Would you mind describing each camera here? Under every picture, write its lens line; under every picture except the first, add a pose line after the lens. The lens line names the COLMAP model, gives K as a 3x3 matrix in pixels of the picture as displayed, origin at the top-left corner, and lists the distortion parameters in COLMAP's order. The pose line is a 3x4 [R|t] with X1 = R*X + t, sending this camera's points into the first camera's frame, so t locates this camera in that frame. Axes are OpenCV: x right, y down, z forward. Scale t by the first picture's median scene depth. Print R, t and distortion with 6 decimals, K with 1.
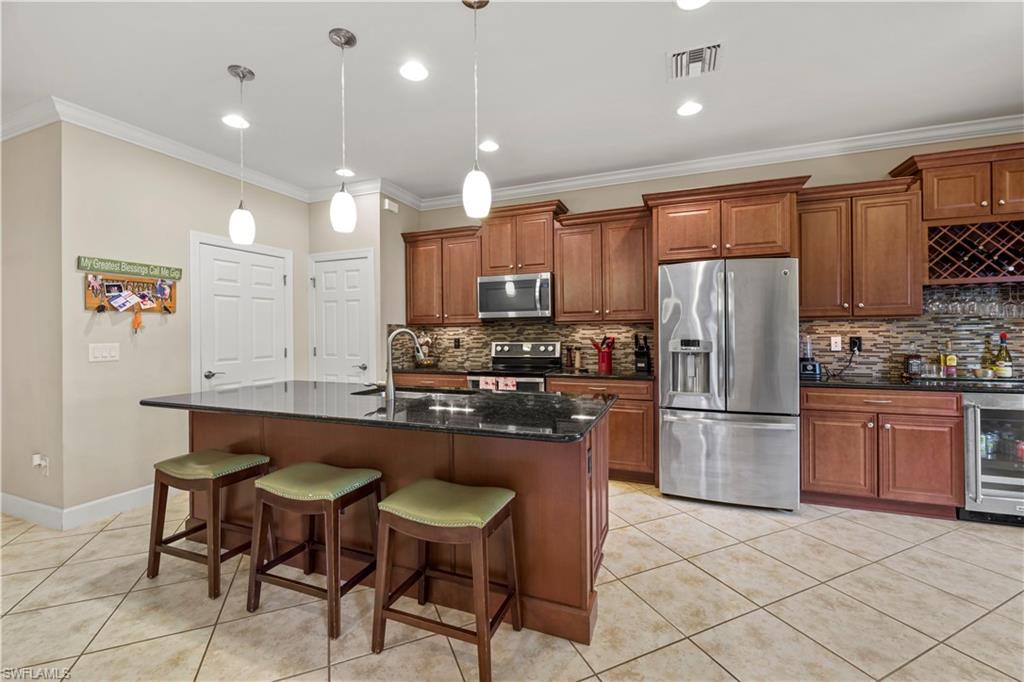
lens RADIAL K [[415.6, 0, 515.7], [0, 415.6, 333.4], [0, 0, 1]] dist [-0.001185, -0.000060]
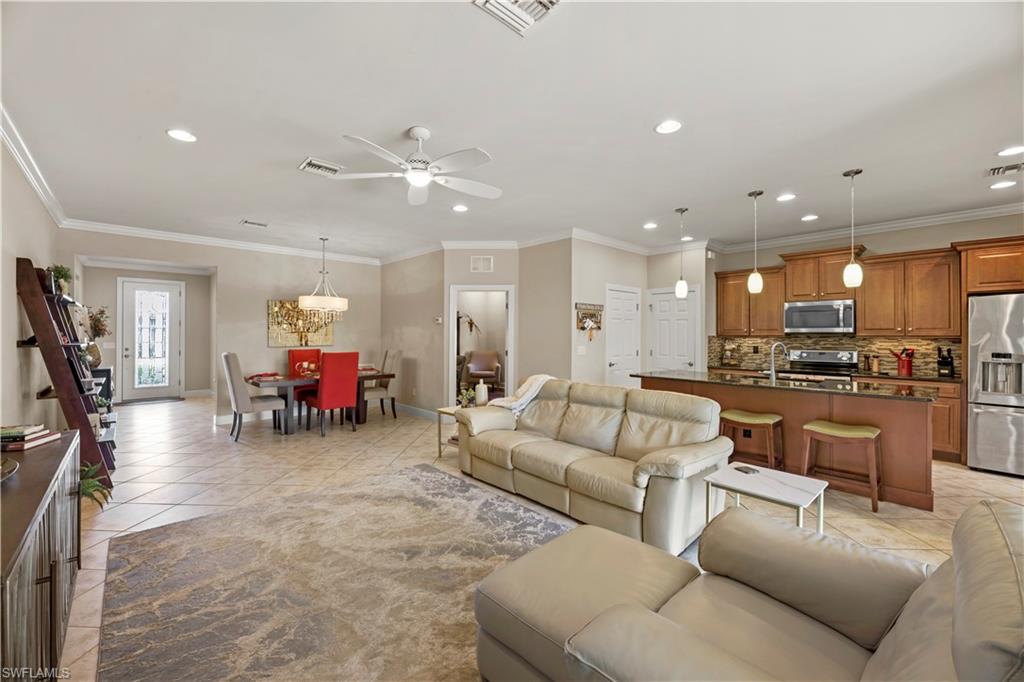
lens RADIAL K [[413.8, 0, 509.1], [0, 413.8, 335.4], [0, 0, 1]] dist [-0.002255, -0.000365]
pose [[0.896449, 0.011980, -0.442985, -0.310806], [-0.012520, 0.999920, 0.001706, -0.018355], [0.442971, 0.004017, 0.896527, -0.669257]]
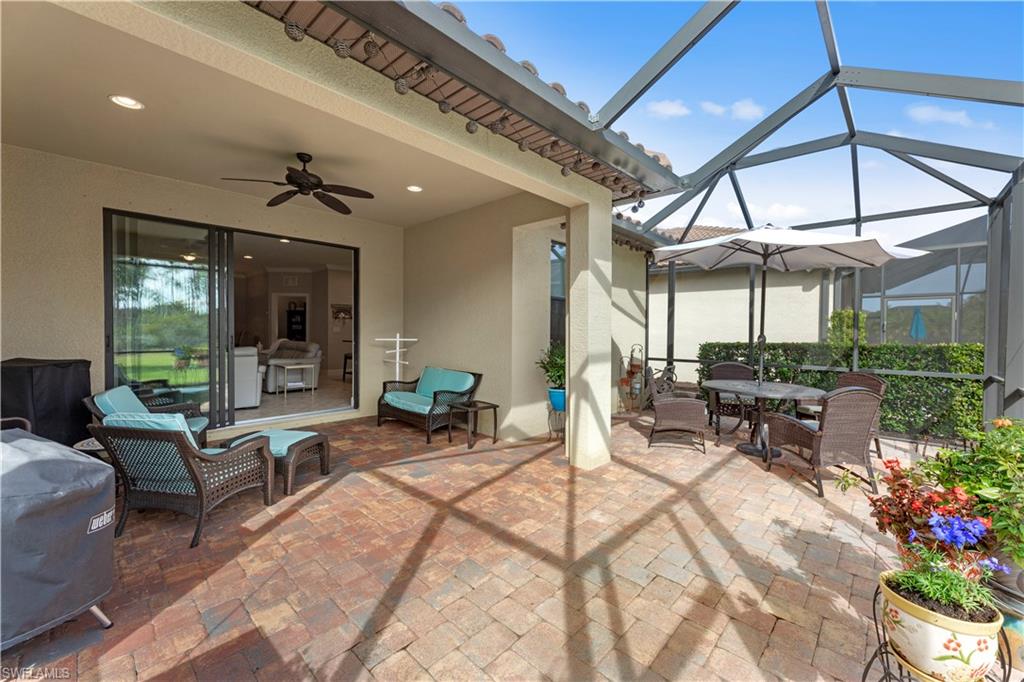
lens RADIAL K [[415.6, 0, 515.7], [0, 415.6, 333.4], [0, 0, 1]] dist [-0.001185, -0.000060]
pose [[0.927194, 0.017154, -0.374188, 1.297376], [-0.015524, 0.999852, 0.007369, 0.014897], [0.374259, -0.001023, 0.927324, -1.271516]]
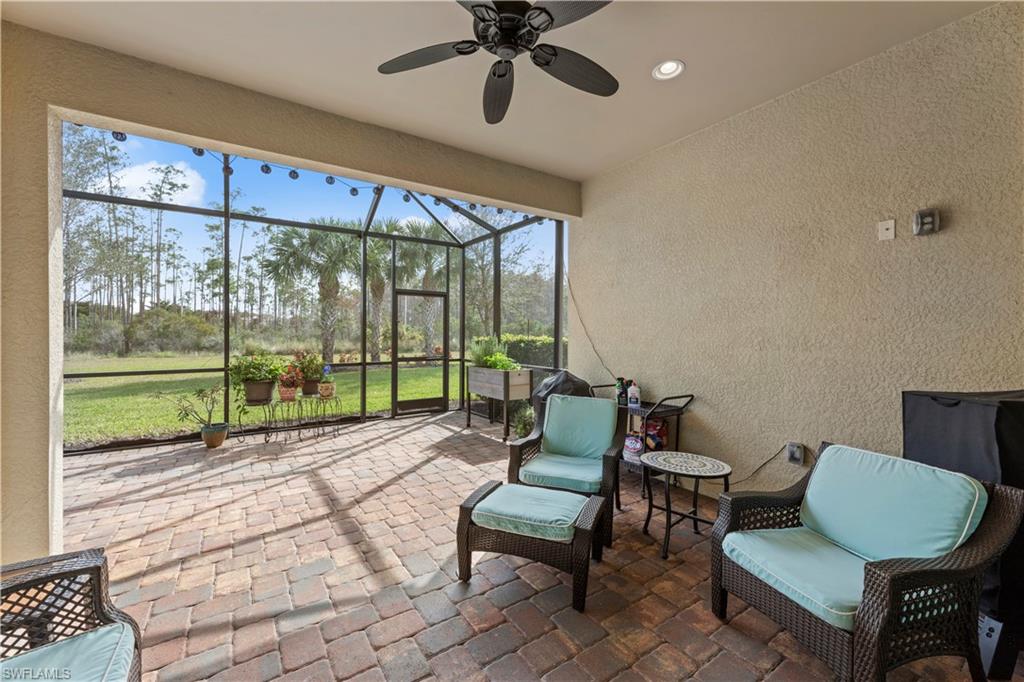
lens RADIAL K [[415.6, 0, 515.7], [0, 415.6, 333.4], [0, 0, 1]] dist [-0.001185, -0.000060]
pose [[-0.828169, 0.008758, 0.560410, 0.194514], [0.010822, 0.999941, 0.000365, 0.028420], [-0.560374, 0.006367, -0.828216, -0.155222]]
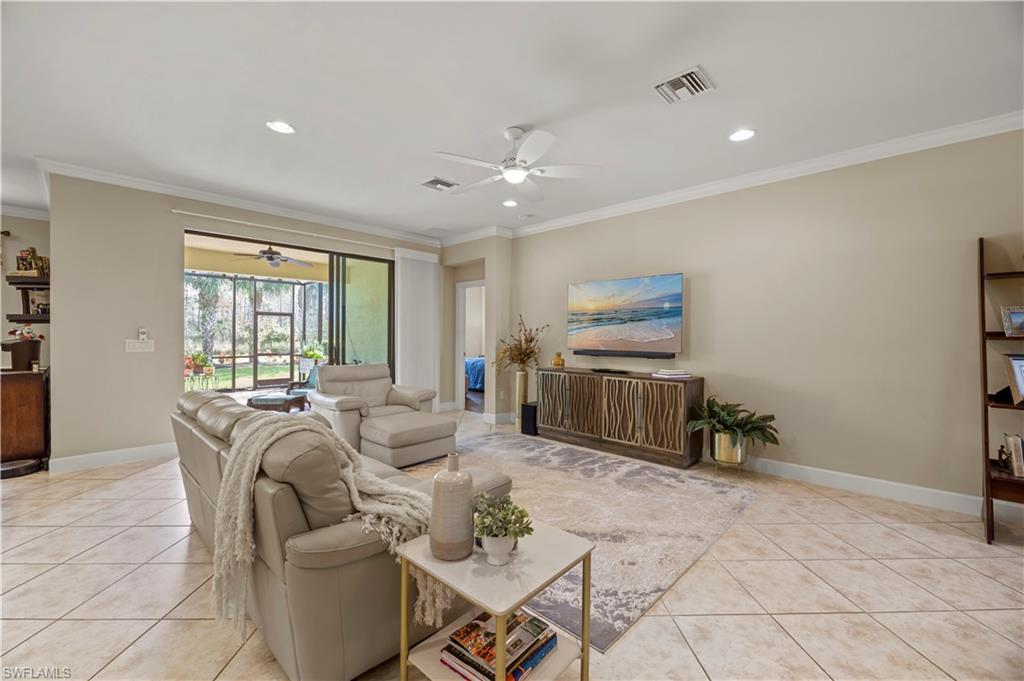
lens RADIAL K [[417.7, 0, 511.4], [0, 417.7, 337.3], [0, 0, 1]] dist [-0.000748, 0.000045]
pose [[-0.925336, 0.002295, 0.379142, -1.065831], [0.004869, 0.999971, 0.005830, 0.007374], [-0.379118, 0.007241, -0.925320, 0.636218]]
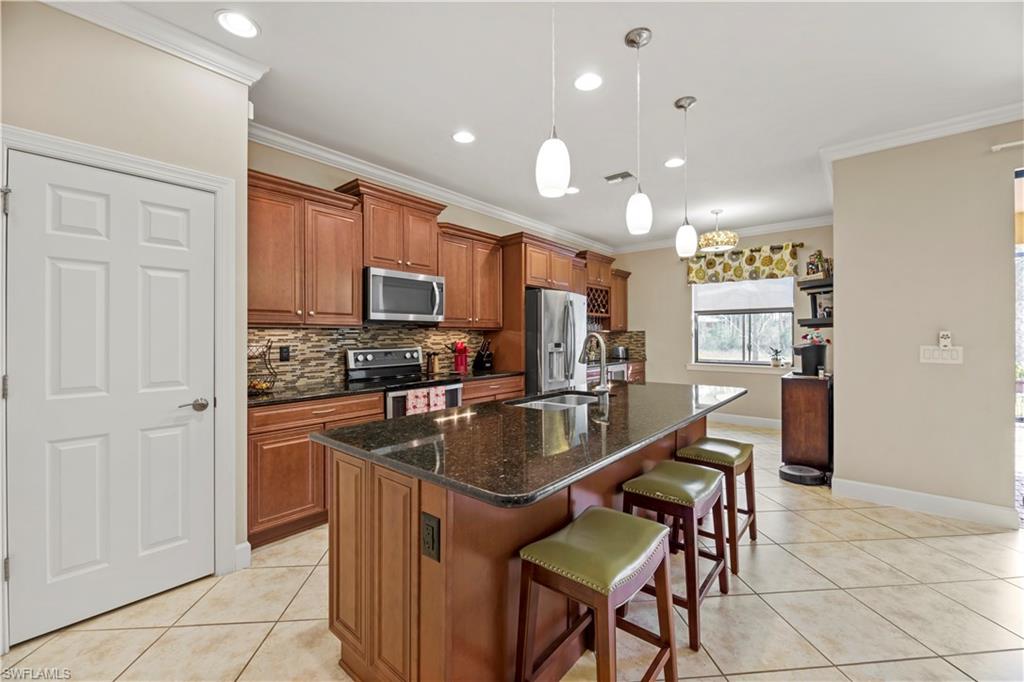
lens RADIAL K [[410.1, 0, 508.6], [0, 410.1, 335.6], [0, 0, 1]] dist [-0.001730, -0.000319]
pose [[0.330619, 0.009403, 0.943718, -0.758787], [0.001283, 0.999945, -0.010412, 0.002214], [-0.943764, 0.004653, 0.330588, 0.510050]]
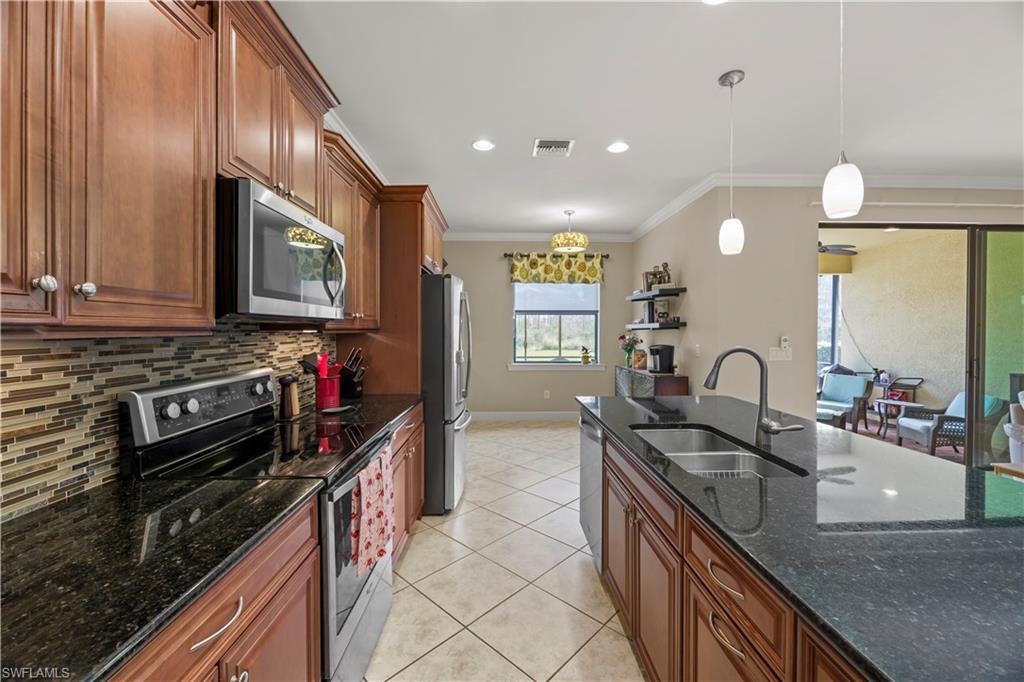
lens RADIAL K [[415.6, 0, 515.7], [0, 415.6, 333.4], [0, 0, 1]] dist [-0.001185, -0.000060]
pose [[-0.392319, 0.002830, 0.919825, -0.467215], [0.006395, 0.999979, -0.000349, -0.021251], [-0.919807, 0.005745, -0.392330, 0.967132]]
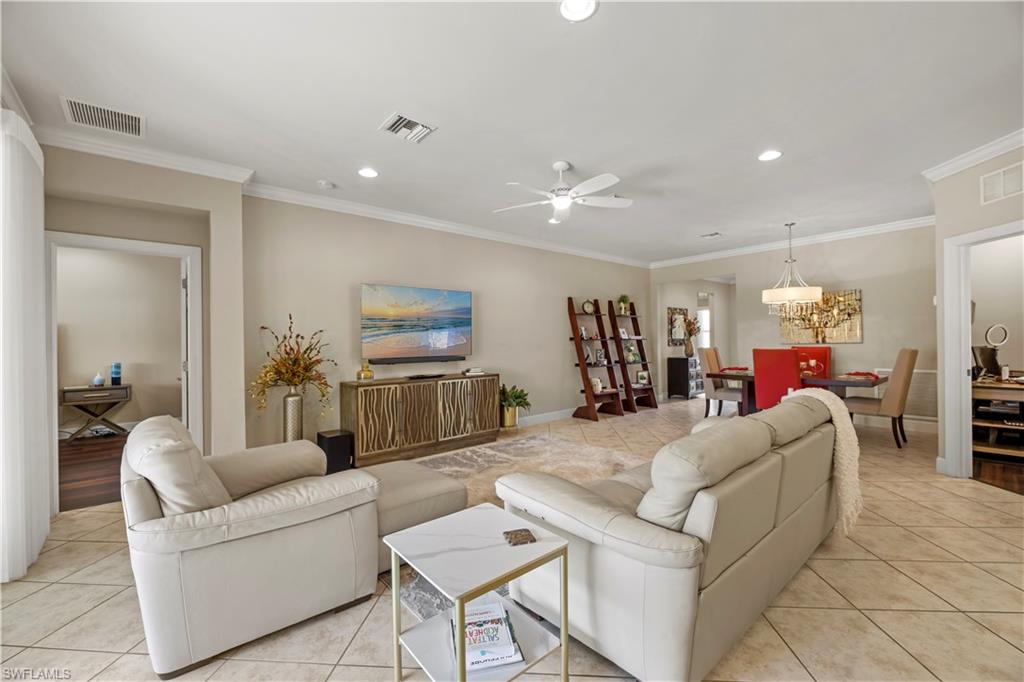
lens RADIAL K [[417.7, 0, 511.4], [0, 417.7, 337.8], [0, 0, 1]] dist [-0.000748, 0.000045]
pose [[-0.469648, 0.012154, -0.882770, 0.083106], [0.014568, 0.999876, 0.006016, -0.005827], [0.882734, -0.010035, -0.469767, 0.233574]]
